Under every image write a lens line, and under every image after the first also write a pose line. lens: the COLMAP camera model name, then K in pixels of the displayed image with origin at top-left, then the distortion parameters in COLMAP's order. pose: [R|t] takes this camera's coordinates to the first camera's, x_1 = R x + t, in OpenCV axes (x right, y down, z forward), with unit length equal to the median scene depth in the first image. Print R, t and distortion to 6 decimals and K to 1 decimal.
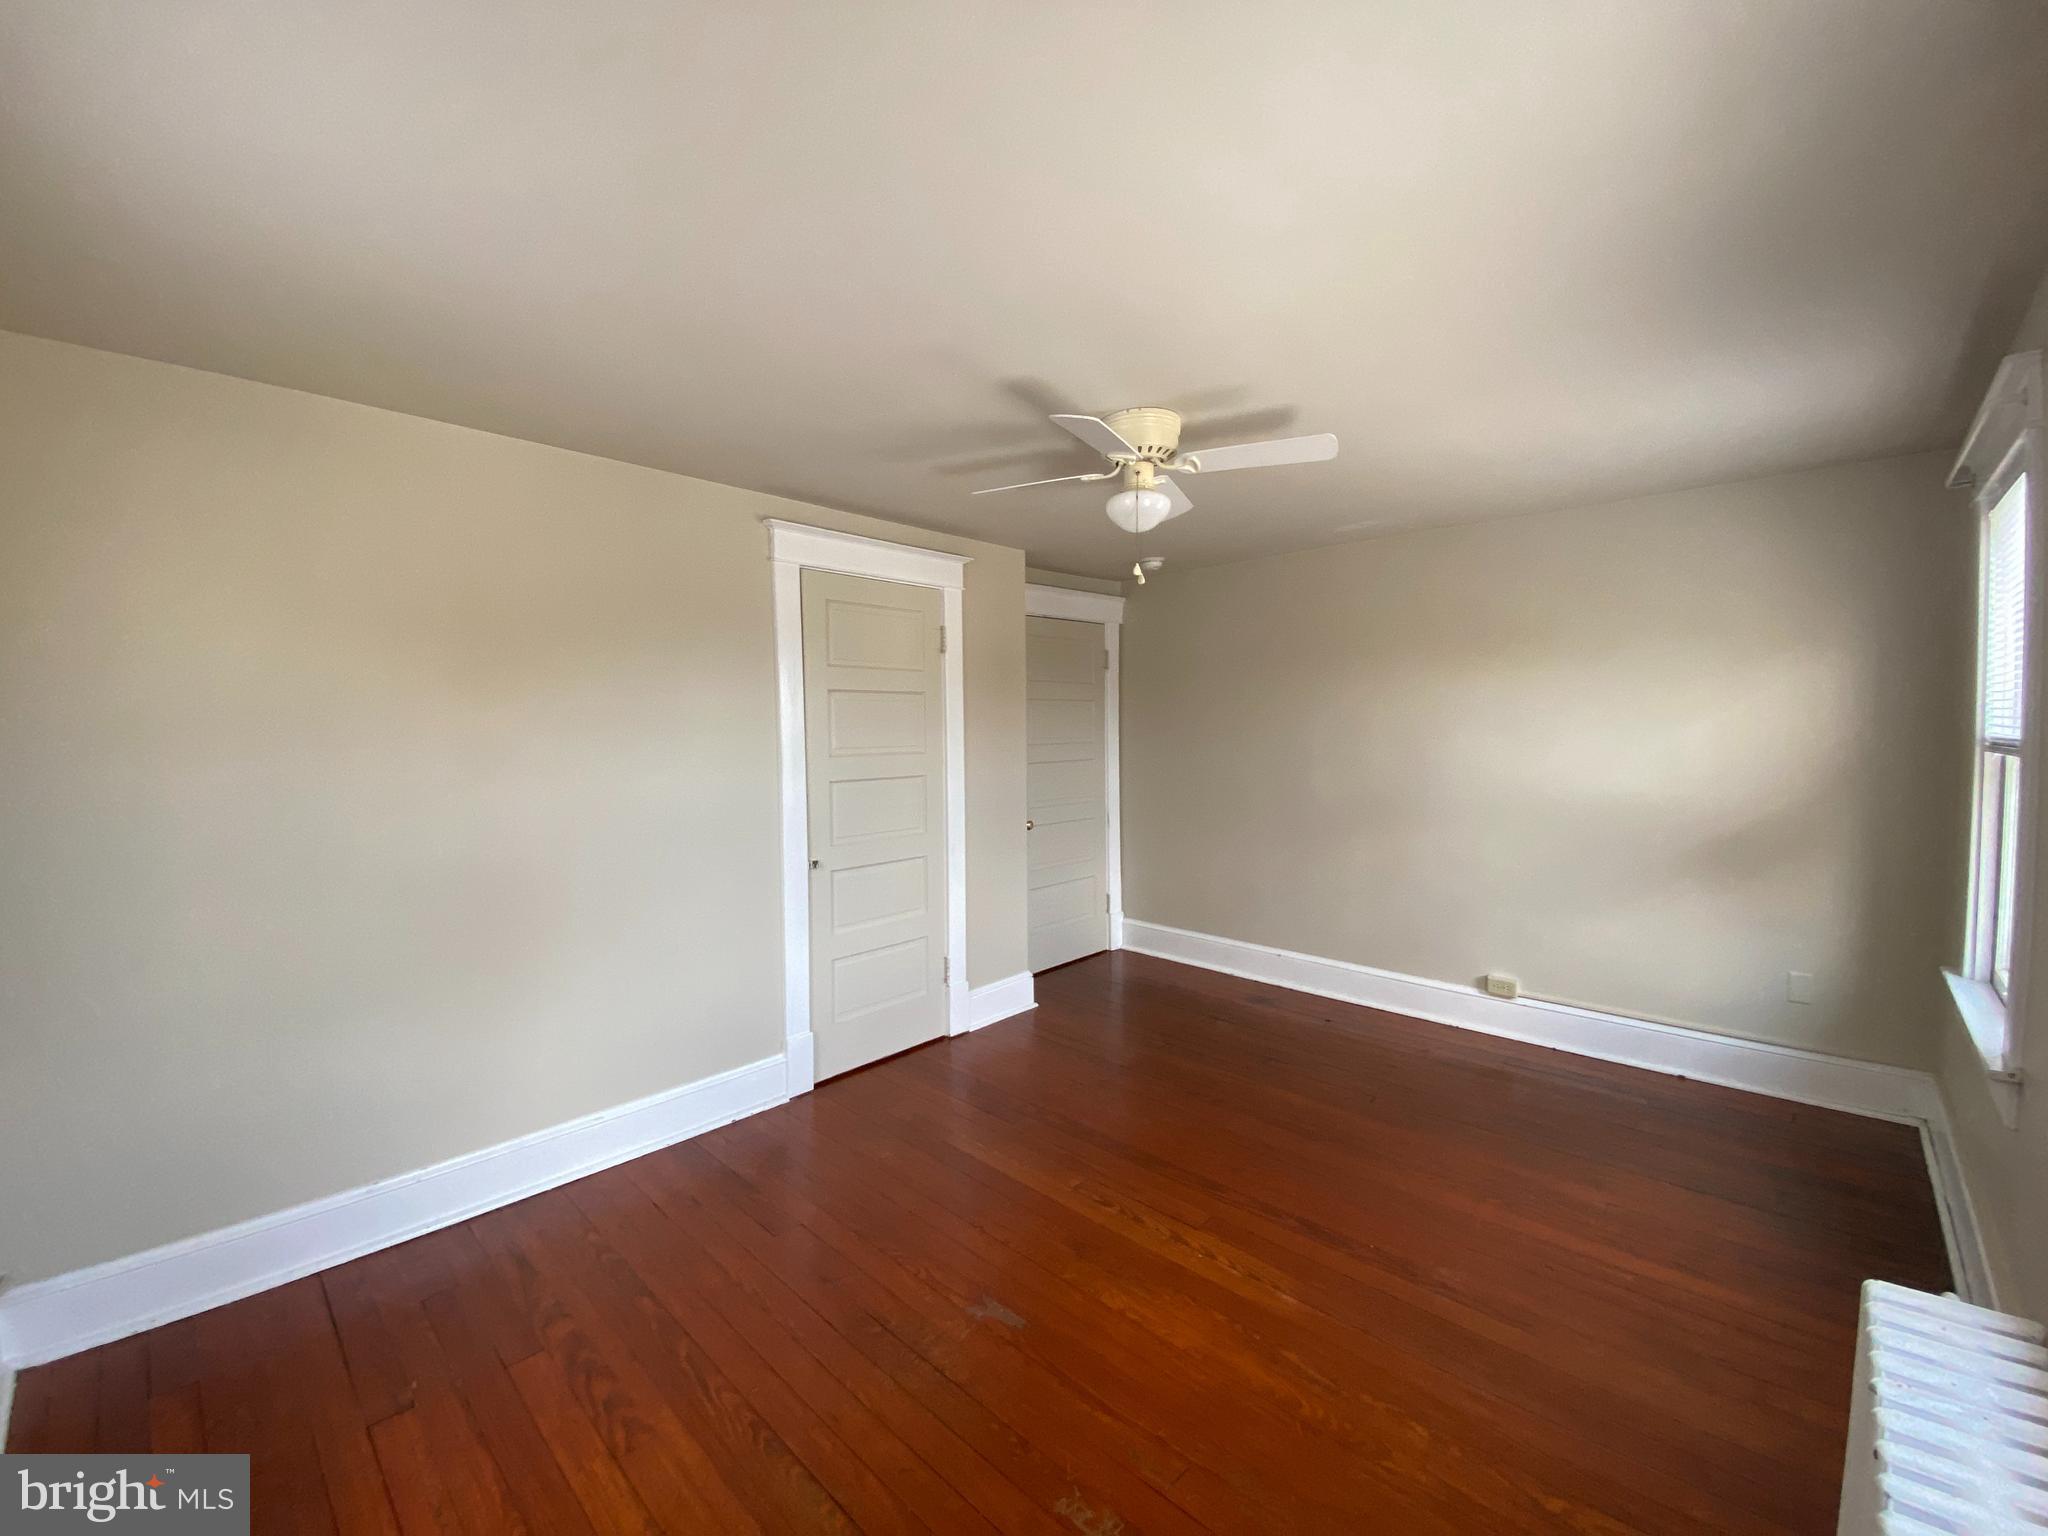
lens RADIAL K [[843.0, 0, 1024.0], [0, 843.0, 768.0], [0, 0, 1]] dist [0.029389, -0.000106]
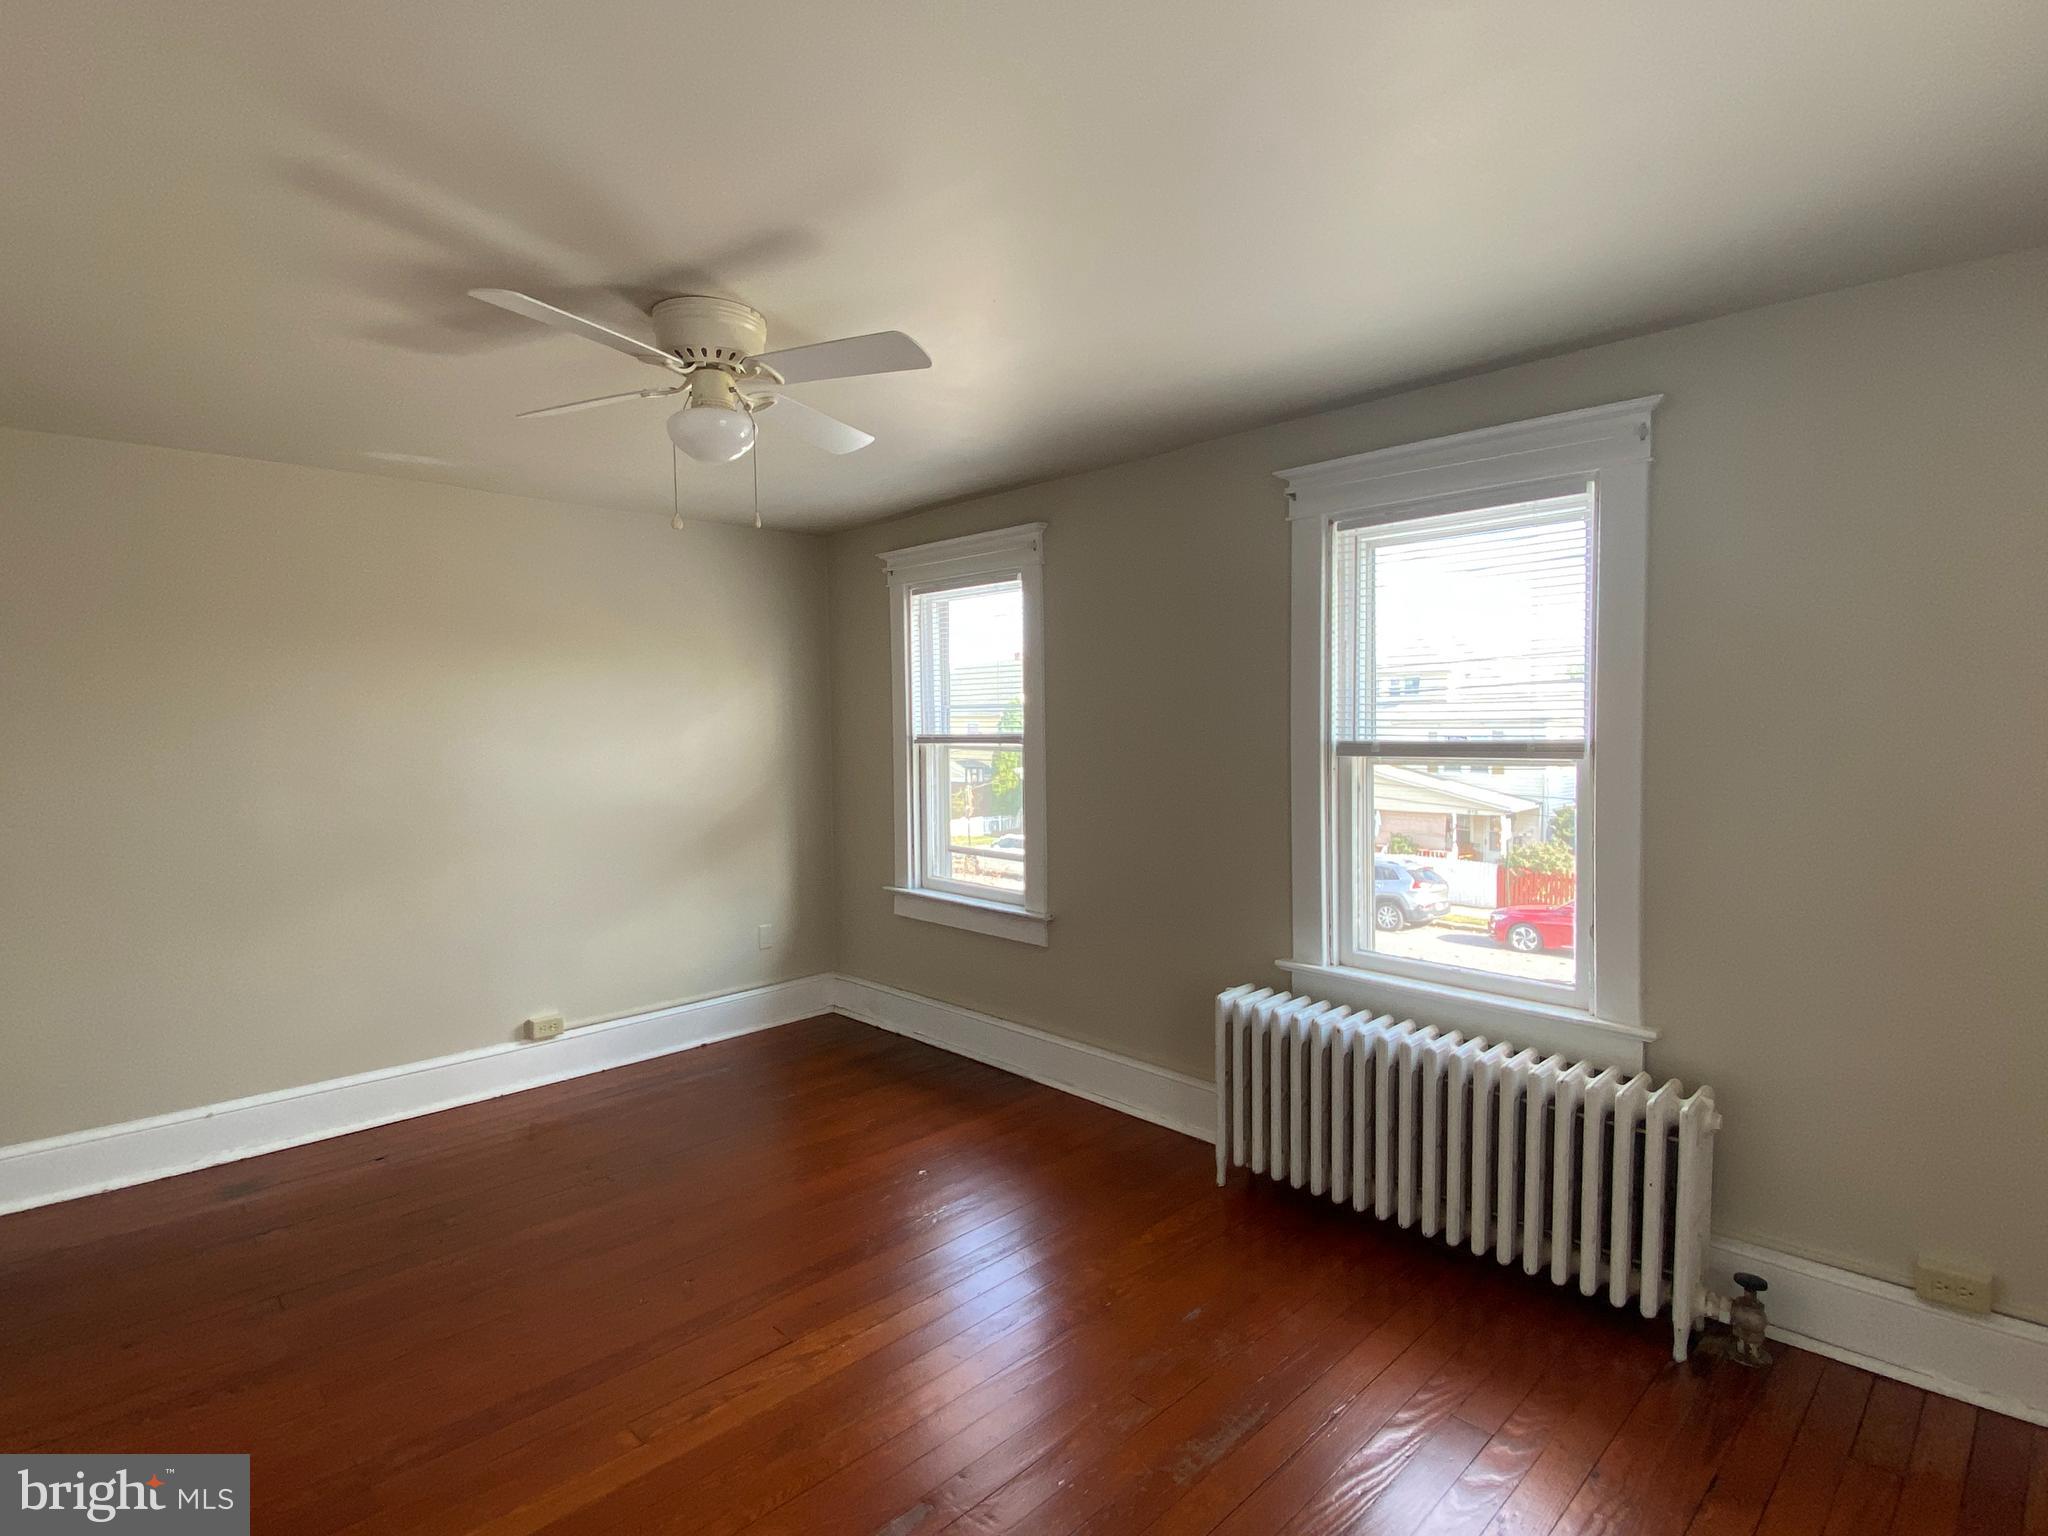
lens RADIAL K [[1033.6, 0, 1018.5], [0, 1033.6, 760.5], [0, 0, 1]] dist [0.017750, -0.000555]
pose [[0.045420, -0.026597, 0.998614, -0.537043], [0.063887, 0.997676, 0.023666, -0.014231], [-0.996923, 0.062723, 0.047014, 0.497267]]
